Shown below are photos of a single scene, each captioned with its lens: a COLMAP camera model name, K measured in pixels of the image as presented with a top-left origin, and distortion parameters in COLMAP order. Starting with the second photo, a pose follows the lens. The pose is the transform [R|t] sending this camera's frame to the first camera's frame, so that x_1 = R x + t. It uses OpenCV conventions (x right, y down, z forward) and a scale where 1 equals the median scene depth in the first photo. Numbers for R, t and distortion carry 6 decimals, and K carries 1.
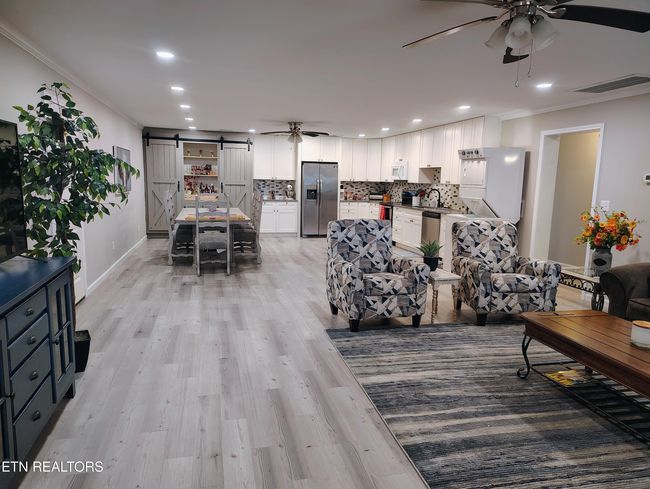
lens RADIAL K [[447.1, 0, 317.4], [0, 447.1, 243.3], [0, 0, 1]] dist [0.041117, -0.051570]
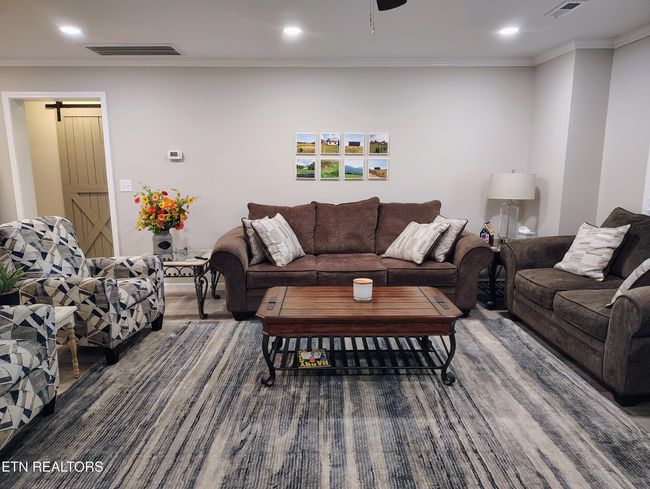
lens RADIAL K [[447.1, 0, 327.7], [0, 447.1, 246.1], [0, 0, 1]] dist [0.041117, -0.051570]
pose [[0.197896, -0.194485, 0.960736, -0.214152], [0.149137, 0.974683, 0.166589, -0.063923], [-0.968811, 0.110314, 0.221891, 0.483597]]
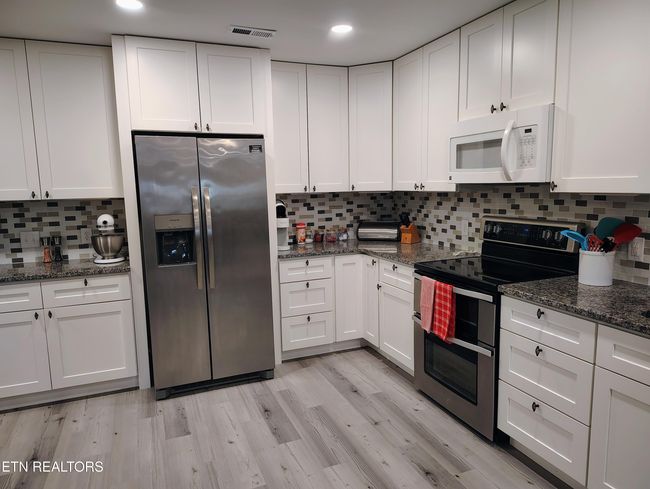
lens RADIAL K [[447.1, 0, 324.6], [0, 447.1, 243.2], [0, 0, 1]] dist [0.041117, -0.051570]
pose [[0.987550, -0.060353, 0.145266, 0.095292], [0.062433, 0.998001, -0.009796, -0.249535], [-0.144385, 0.018744, 0.989344, 1.712246]]
